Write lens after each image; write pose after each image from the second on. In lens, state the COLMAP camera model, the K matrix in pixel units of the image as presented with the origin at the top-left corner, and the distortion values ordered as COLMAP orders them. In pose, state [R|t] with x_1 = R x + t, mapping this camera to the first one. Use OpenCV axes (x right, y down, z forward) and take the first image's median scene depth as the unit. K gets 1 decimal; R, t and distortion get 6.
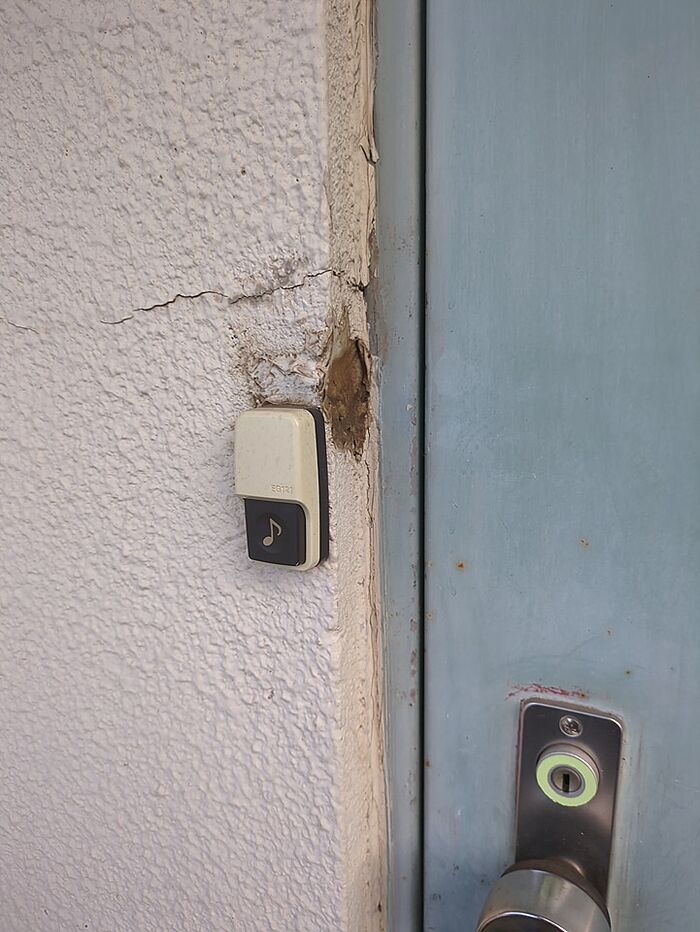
lens RADIAL K [[690.7, 0, 350.3], [0, 690.7, 466.9], [0, 0, 1]] dist [0.035086, -0.009927]
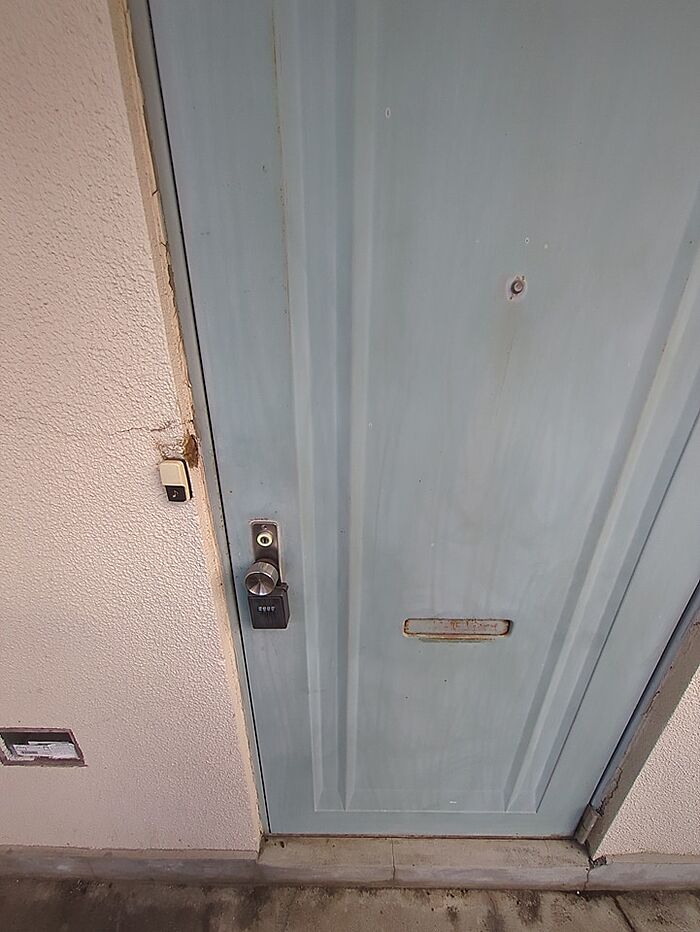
lens RADIAL K [[369.7, 0, 346.8], [0, 369.7, 472.1], [0, 0, 1]] dist [-0.004229, 0.001093]
pose [[0.920404, -0.134567, 0.367080, 0.019991], [0.053807, 0.973565, 0.221983, -0.379567], [-0.387248, -0.184563, 0.903314, -1.040550]]
